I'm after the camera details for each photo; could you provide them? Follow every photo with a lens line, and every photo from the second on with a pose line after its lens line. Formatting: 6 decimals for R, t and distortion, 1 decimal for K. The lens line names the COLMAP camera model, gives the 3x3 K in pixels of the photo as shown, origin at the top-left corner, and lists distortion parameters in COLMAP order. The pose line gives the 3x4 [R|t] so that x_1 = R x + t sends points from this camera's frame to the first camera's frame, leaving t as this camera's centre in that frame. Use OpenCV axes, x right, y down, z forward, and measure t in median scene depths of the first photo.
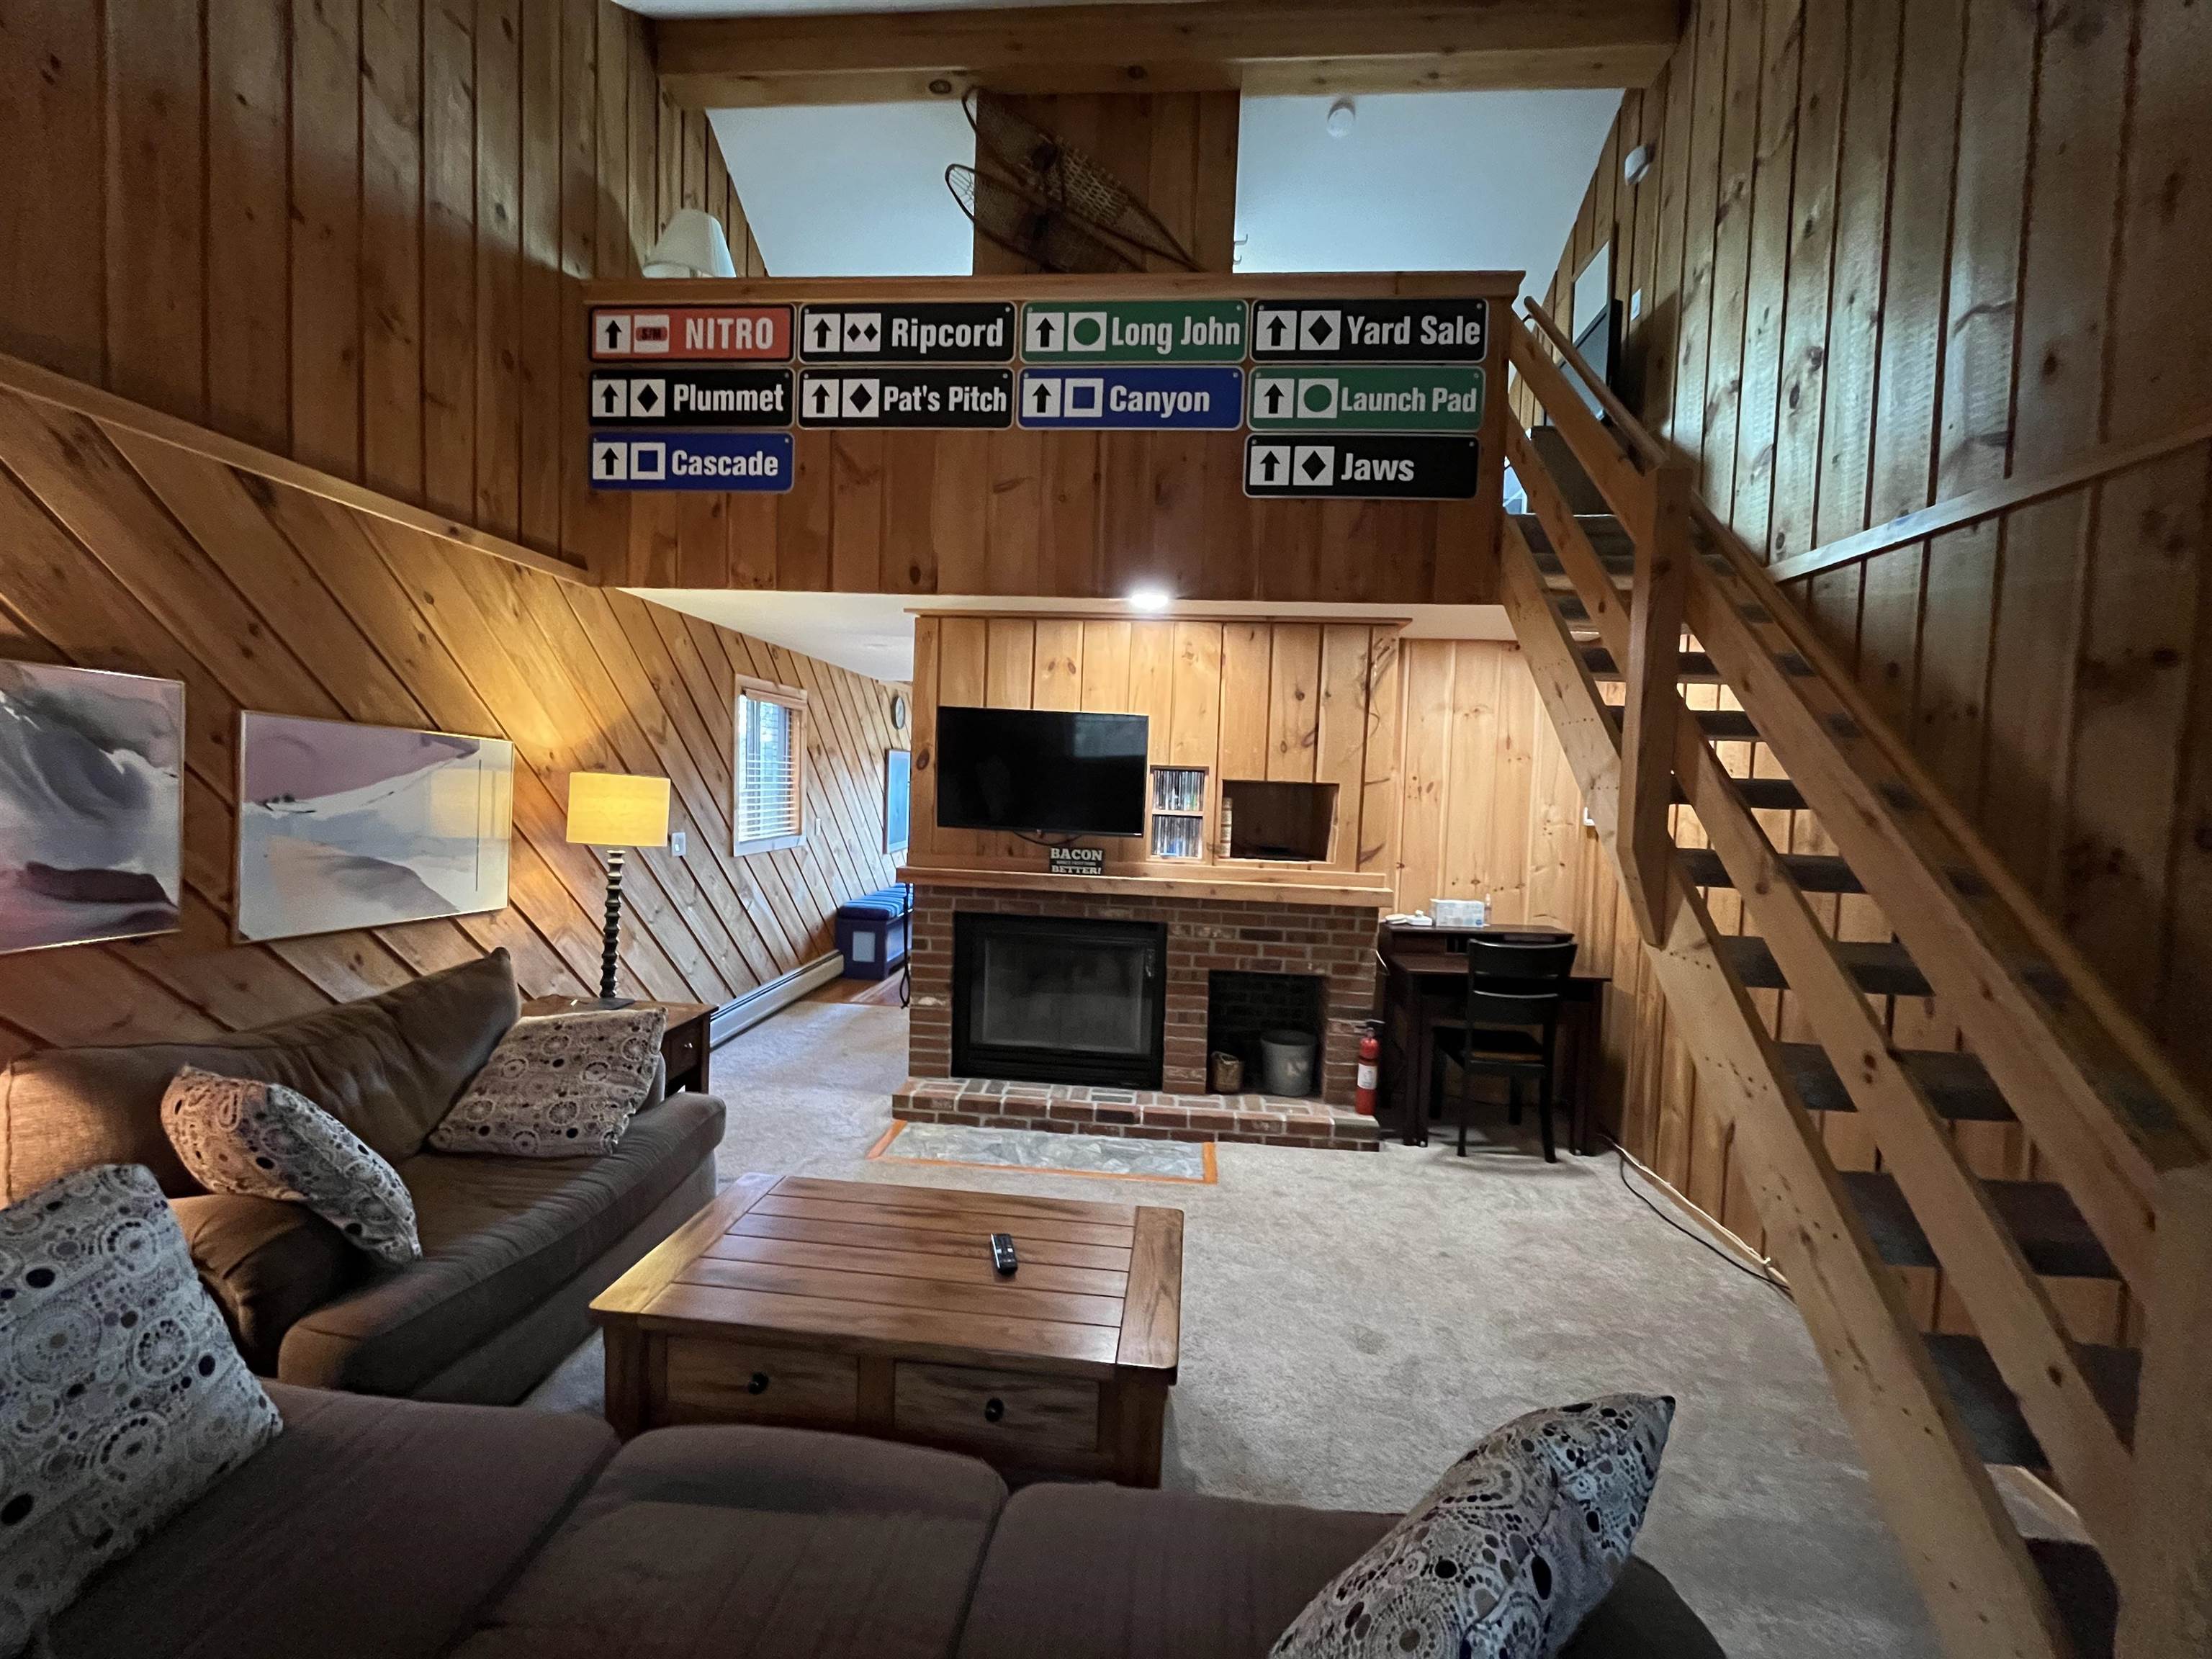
lens RADIAL K [[886.9, 0, 1103.5], [0, 886.9, 828.6], [0, 0, 1]] dist [-0.003212, -0.000697]
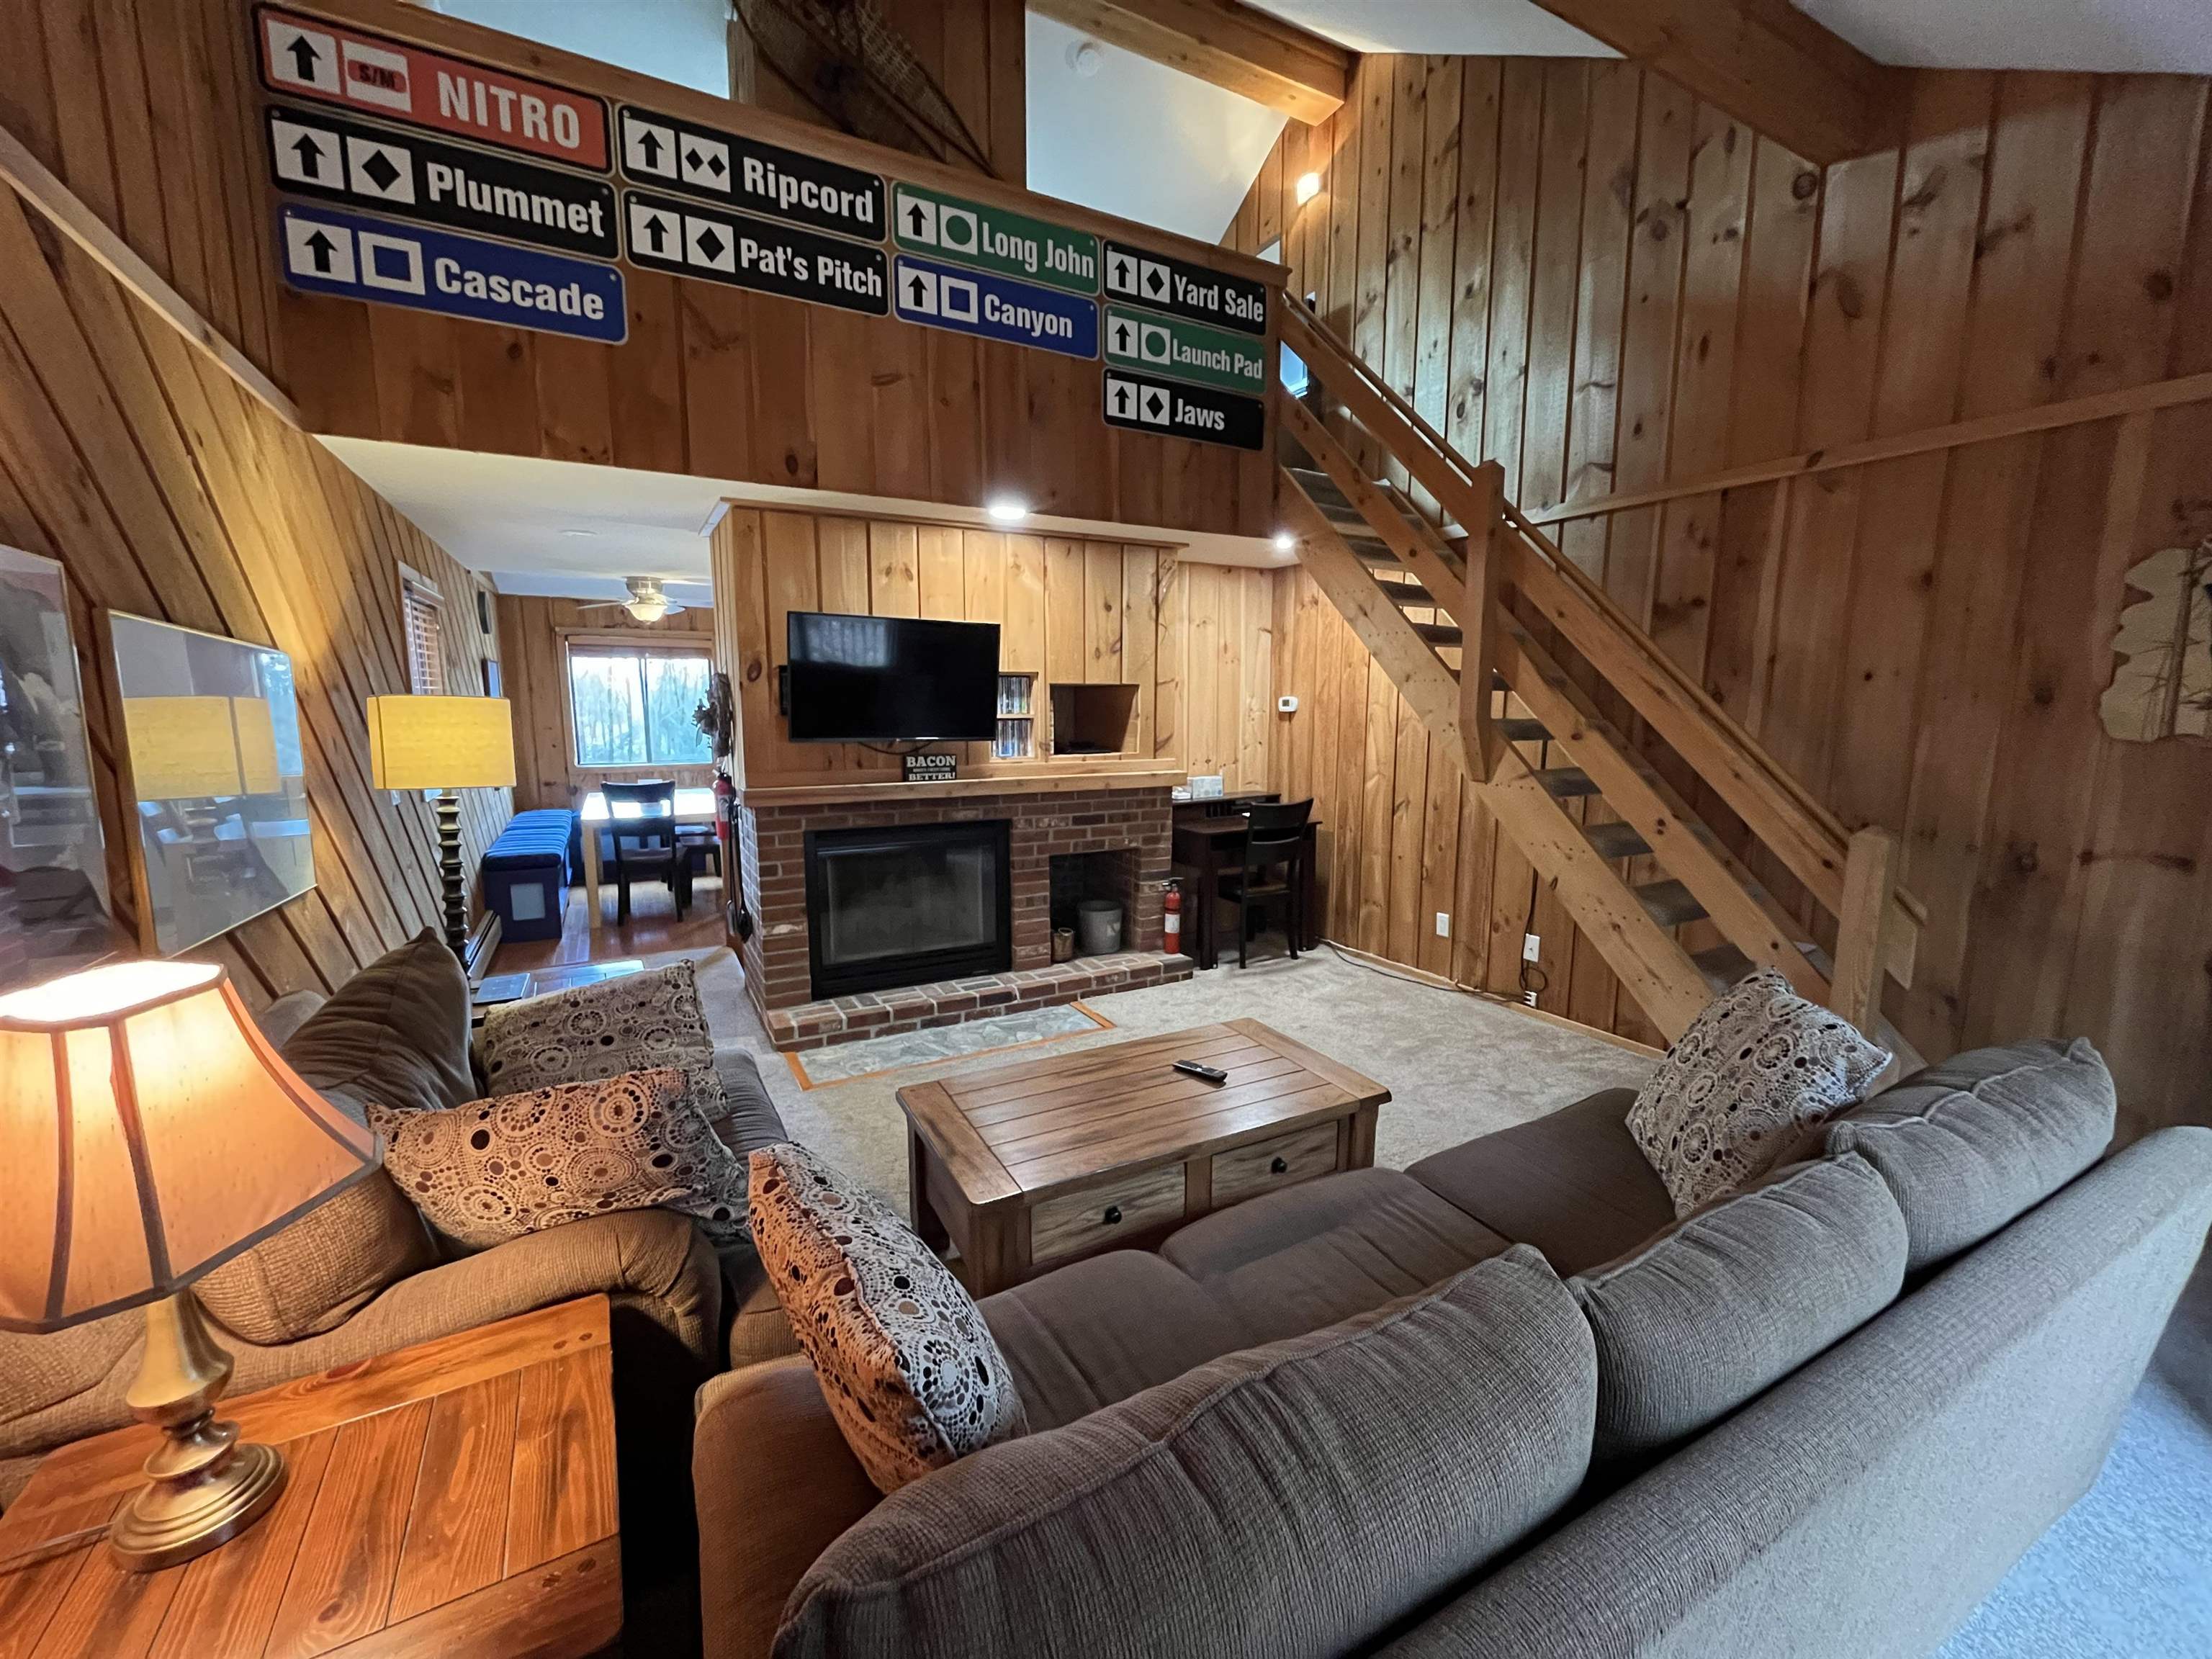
lens RADIAL K [[886.9, 0, 1104.3], [0, 886.9, 828.0], [0, 0, 1]] dist [-0.003212, -0.000697]
pose [[0.833108, -0.114271, 0.541178, -0.473095], [0.056794, 0.990928, 0.121806, -0.008779], [-0.550187, -0.070742, 0.832040, 0.037091]]
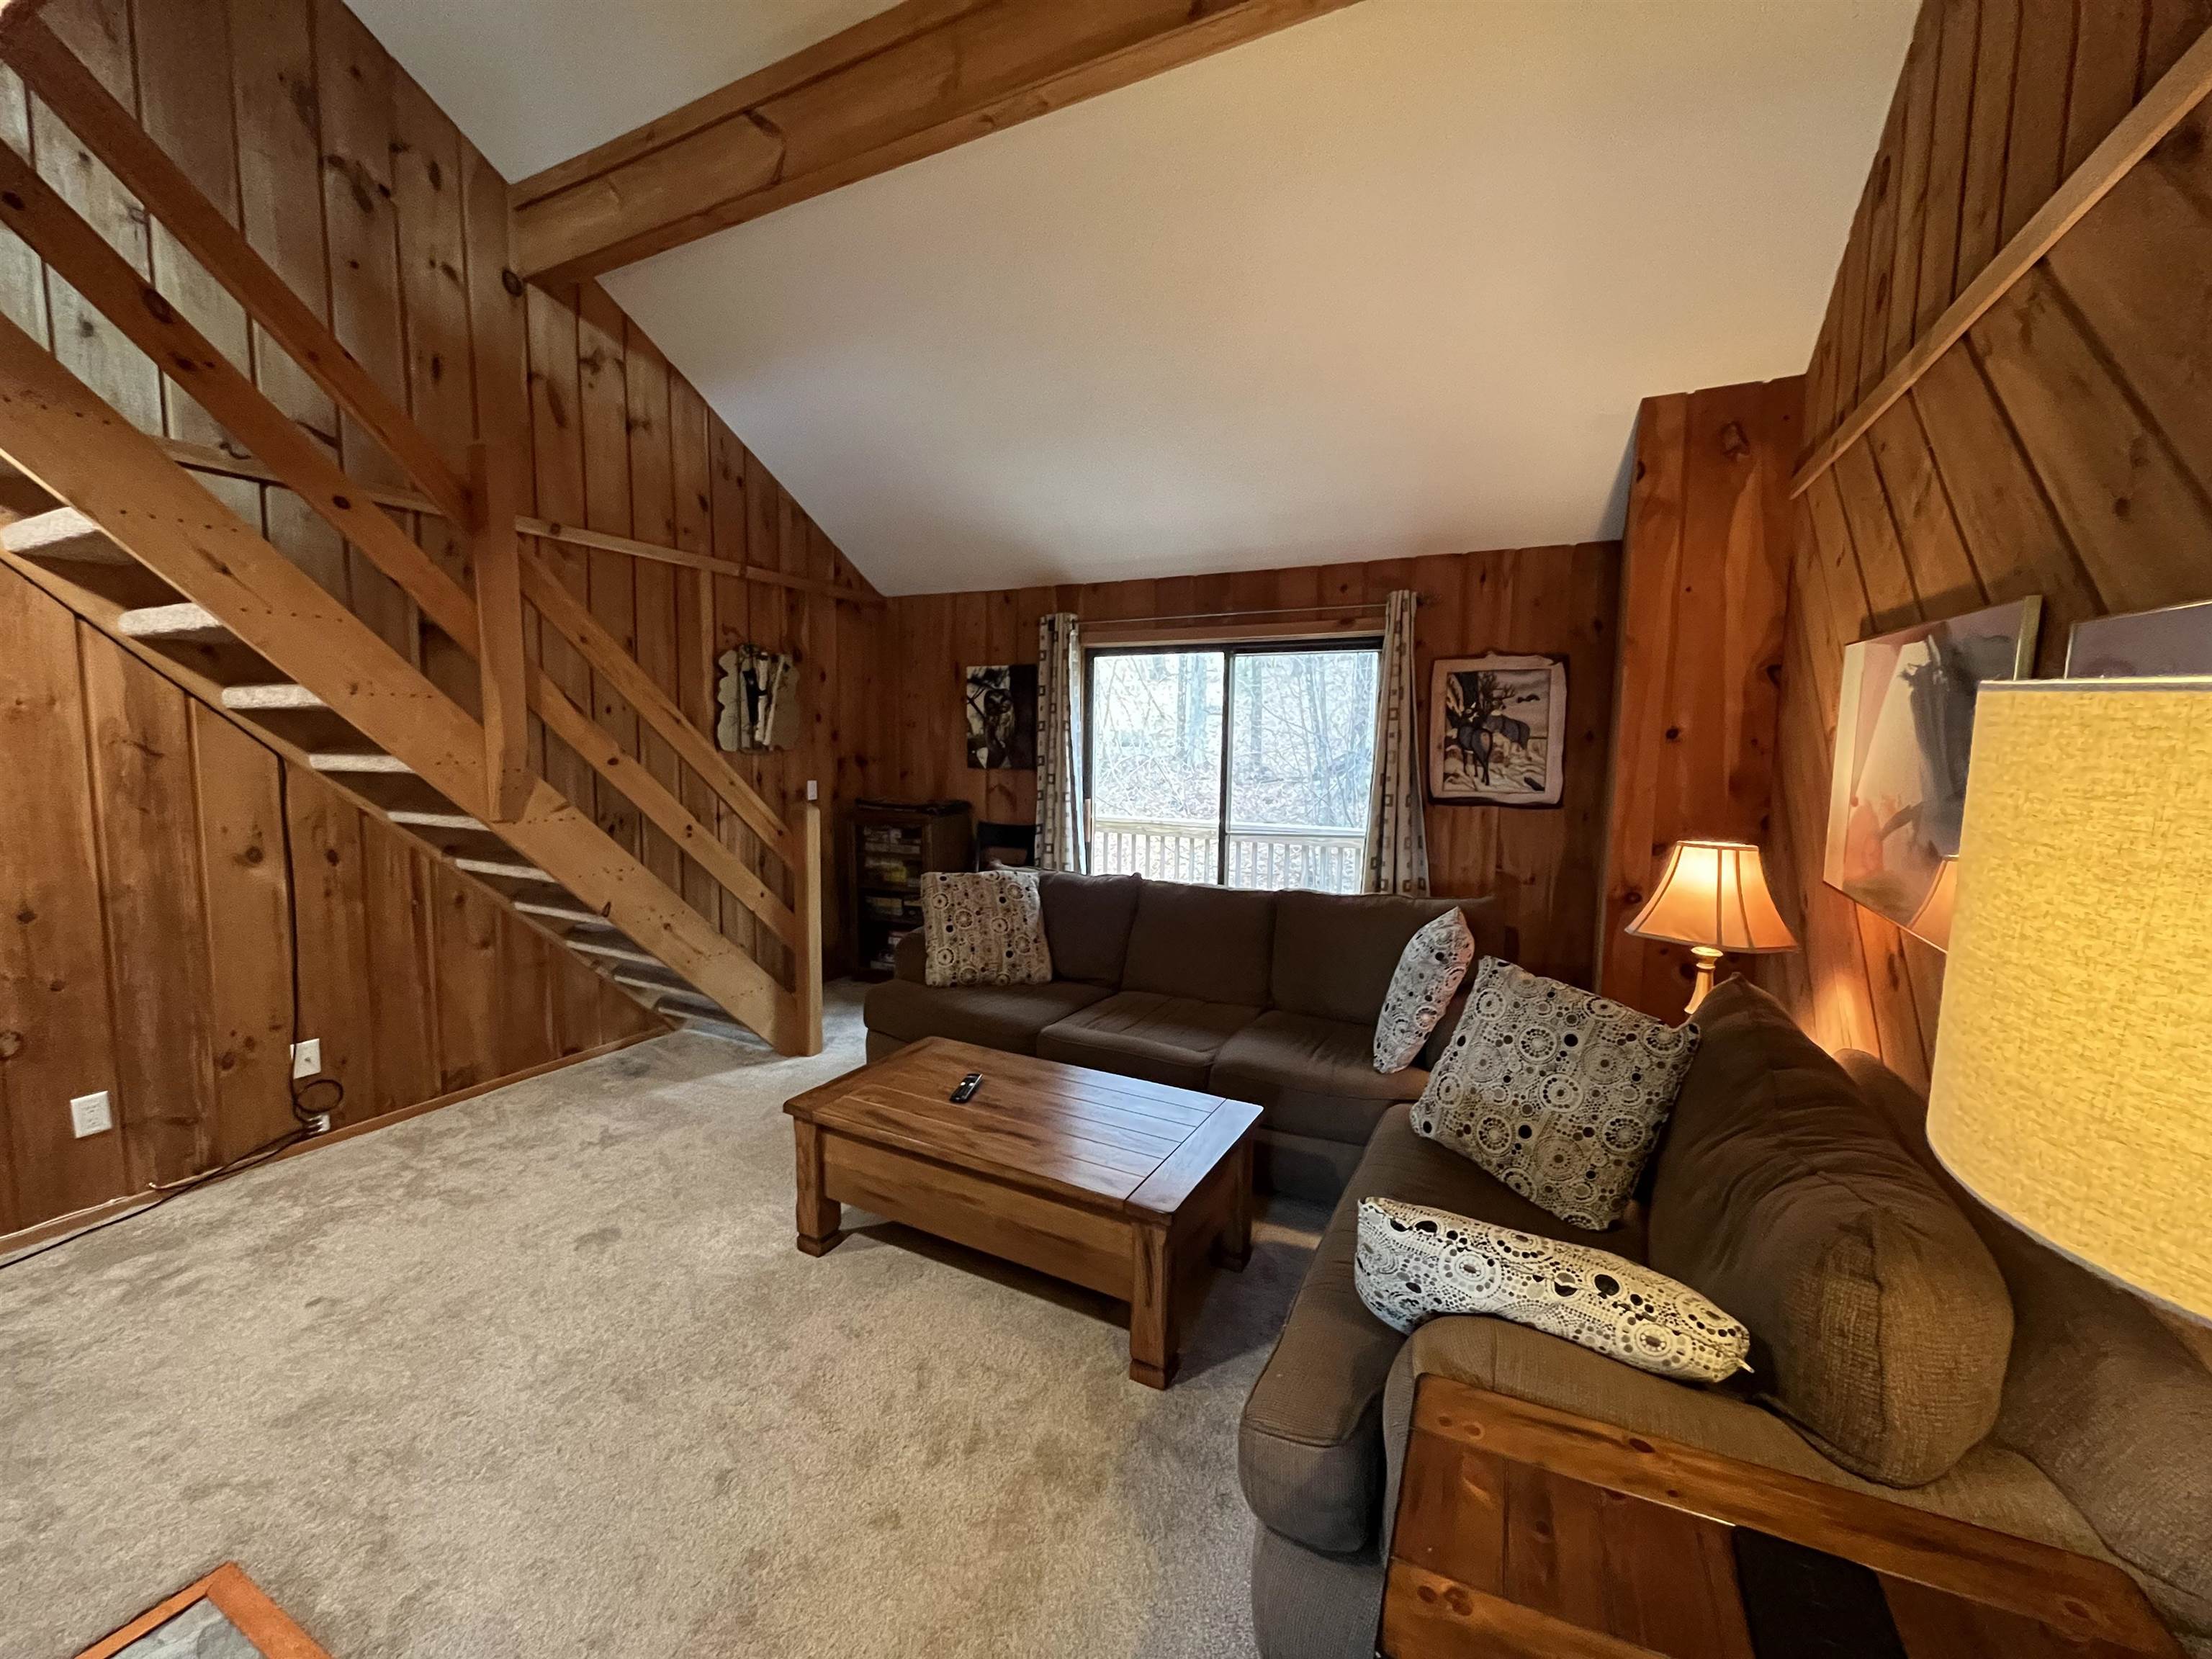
lens RADIAL K [[886.9, 0, 1100.9], [0, 886.9, 829.8], [0, 0, 1]] dist [-0.003212, -0.000697]
pose [[-0.924842, -0.083295, 0.371119, -0.403112], [-0.024218, 0.986642, 0.161091, -0.052608], [-0.379580, 0.139996, -0.914505, 1.125148]]
